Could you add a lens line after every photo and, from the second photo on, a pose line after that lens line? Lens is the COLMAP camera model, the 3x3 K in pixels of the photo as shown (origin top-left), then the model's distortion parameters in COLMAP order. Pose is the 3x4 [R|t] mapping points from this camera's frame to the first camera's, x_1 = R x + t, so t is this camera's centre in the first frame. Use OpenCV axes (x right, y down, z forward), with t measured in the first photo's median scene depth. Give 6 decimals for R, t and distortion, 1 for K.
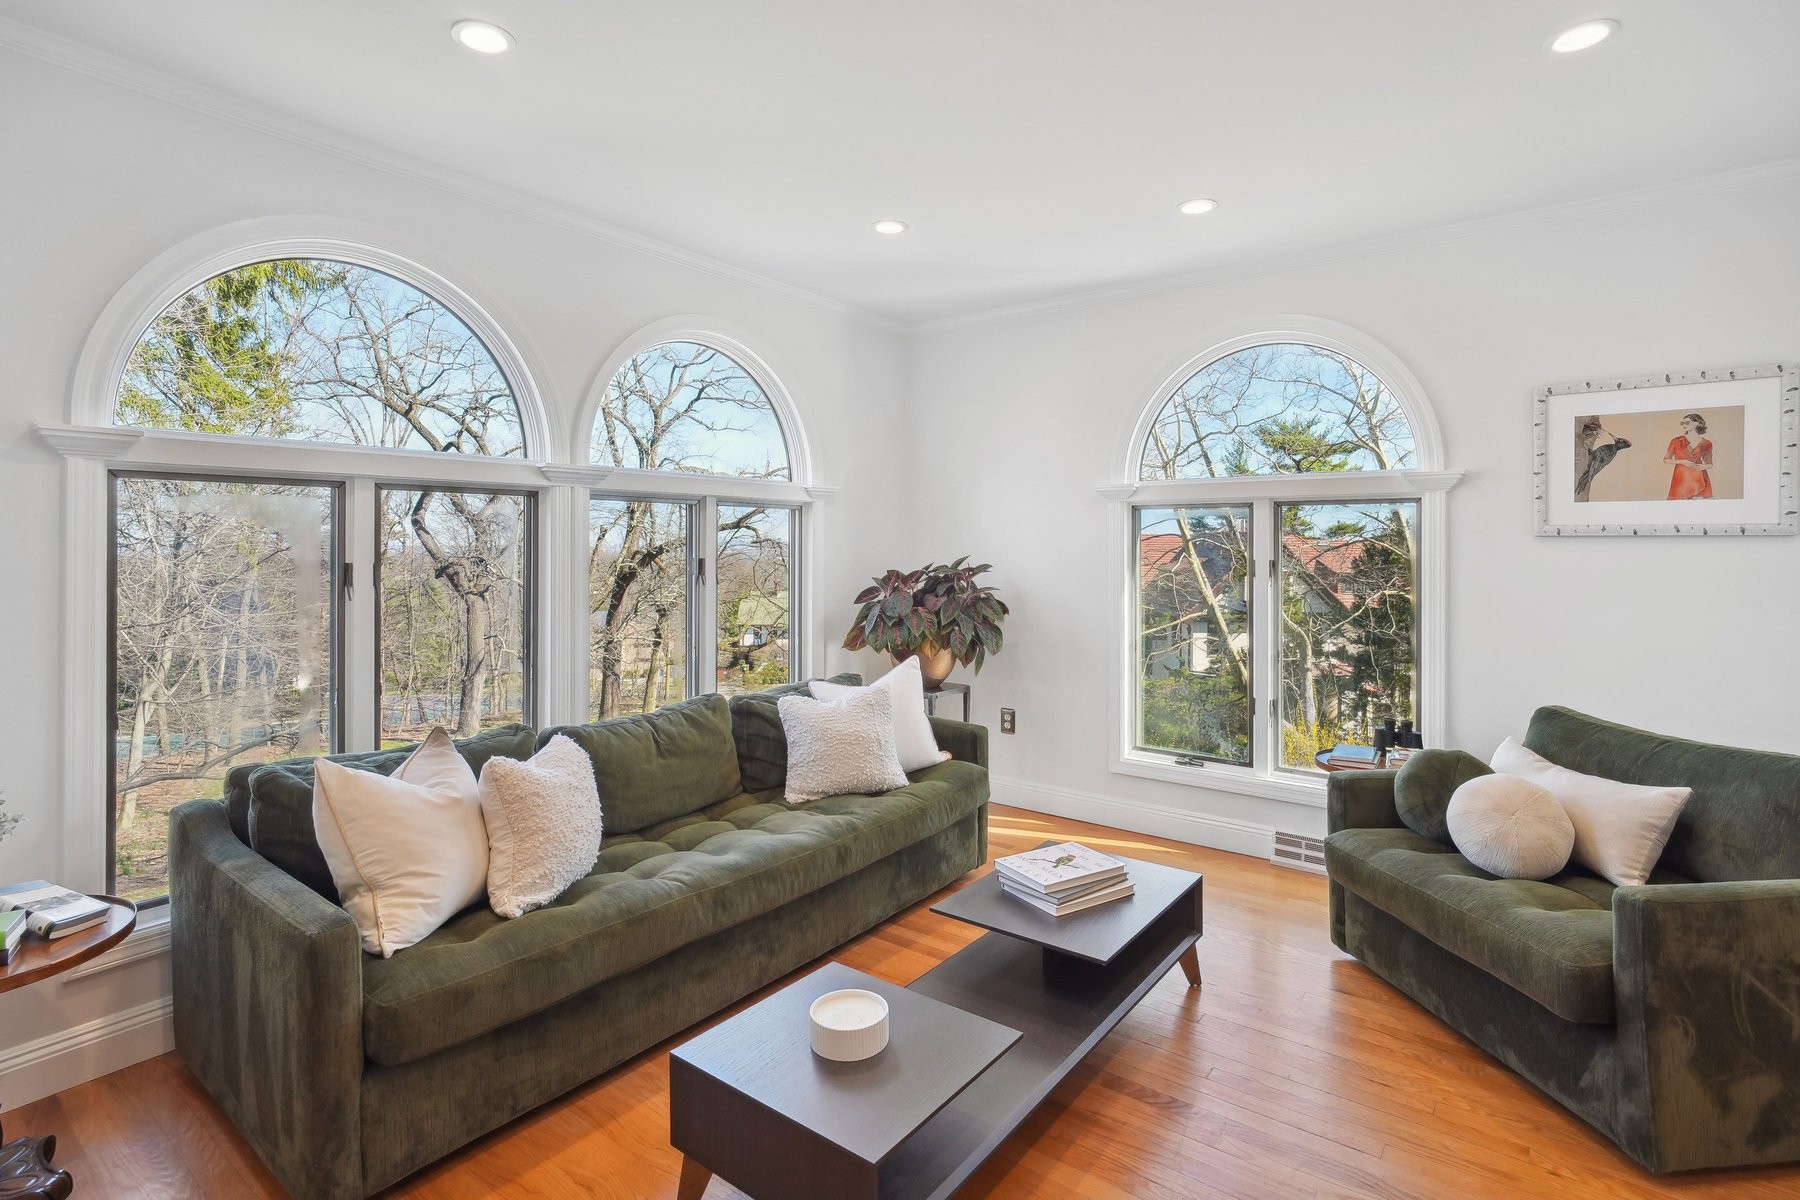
lens RADIAL K [[869.0, 0, 903.9], [0, 869.0, 537.1], [0, 0, 1]] dist [-0.002793, 0.000309]
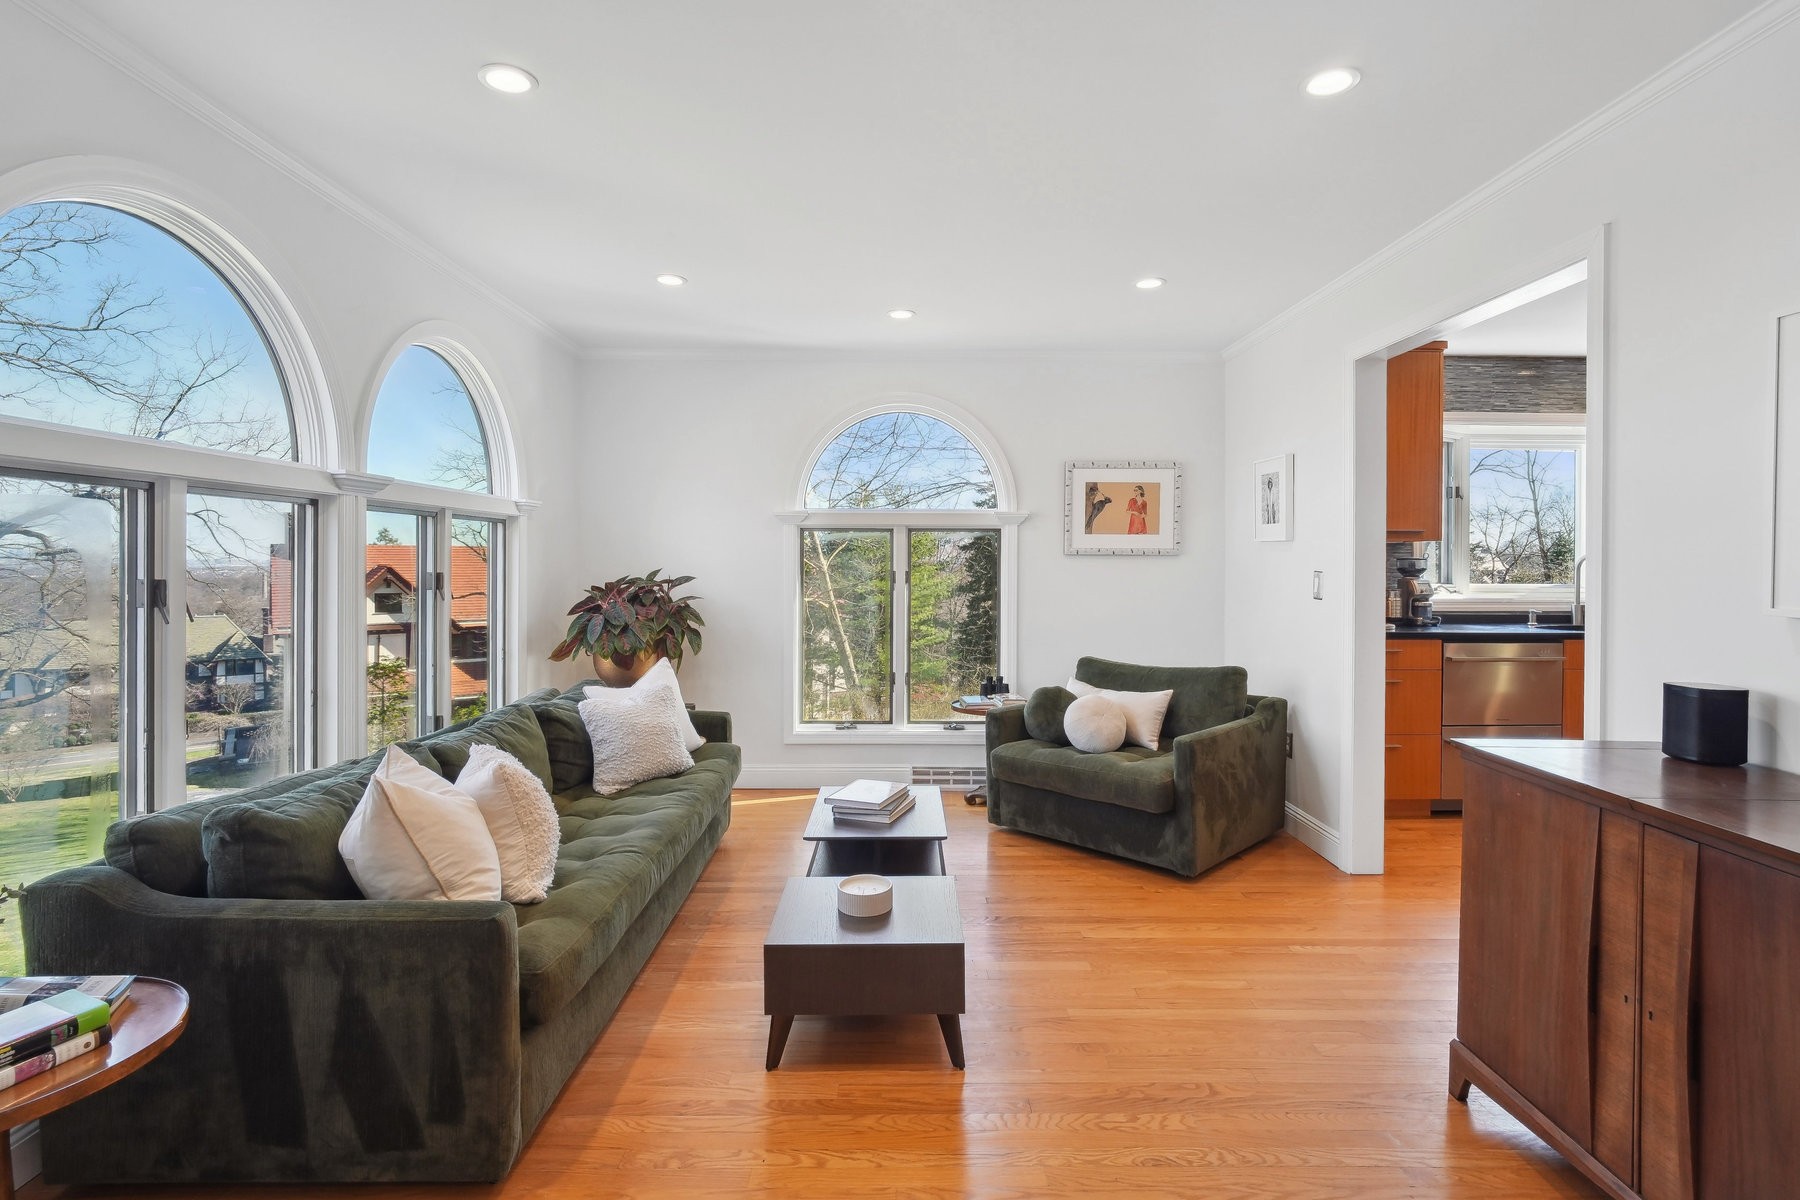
lens RADIAL K [[859.4, 0, 900.5], [0, 859.4, 561.8], [0, 0, 1]] dist [0.000038, 0.000218]
pose [[0.794355, 0.000146, 0.607454, -0.500170], [-0.007275, 0.999931, 0.009273, -0.000299], [-0.607411, -0.011785, 0.794301, -0.084793]]
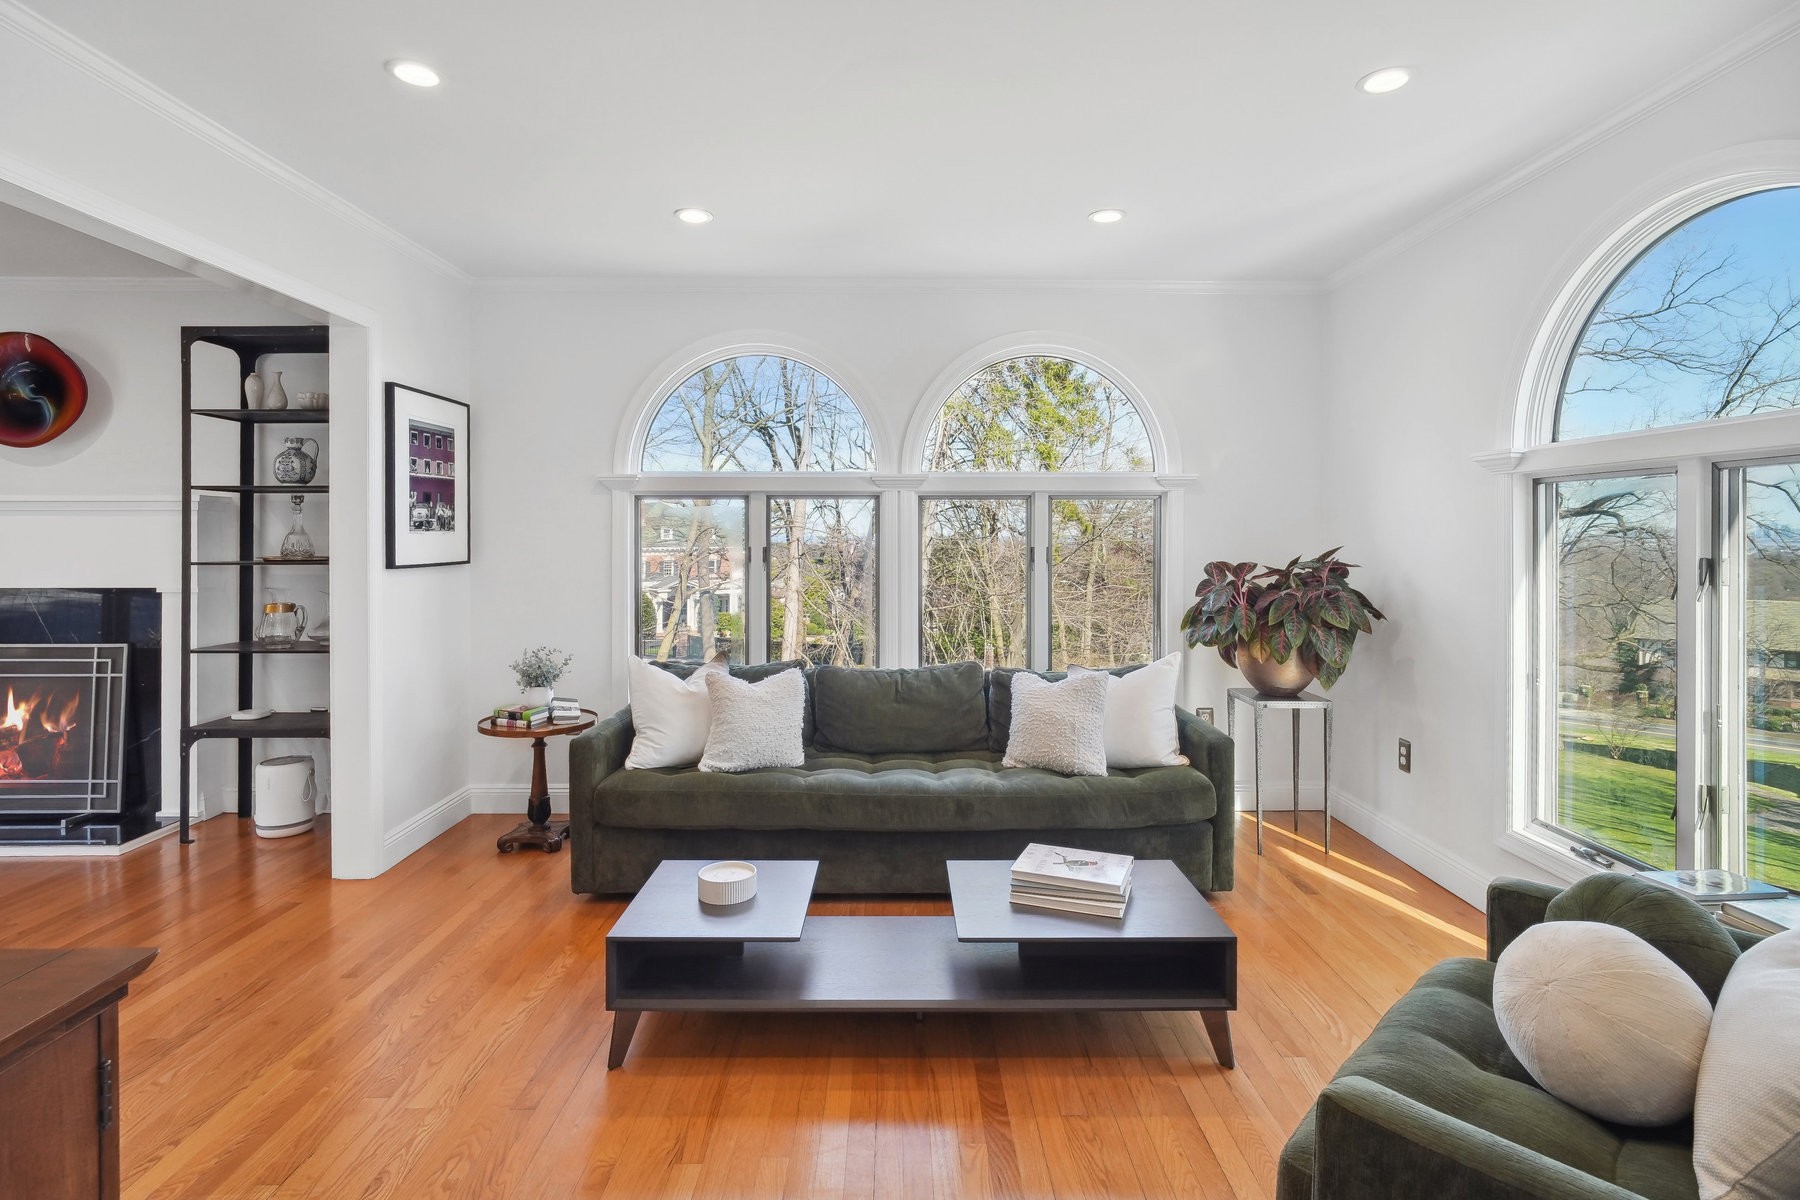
lens RADIAL K [[869.0, 0, 903.9], [0, 869.0, 537.1], [0, 0, 1]] dist [-0.002793, 0.000309]
pose [[0.611990, -0.000522, -0.790865, 0.684608], [0.008036, 0.999952, 0.005558, 0.005157], [0.790825, -0.009757, 0.611965, 0.222450]]
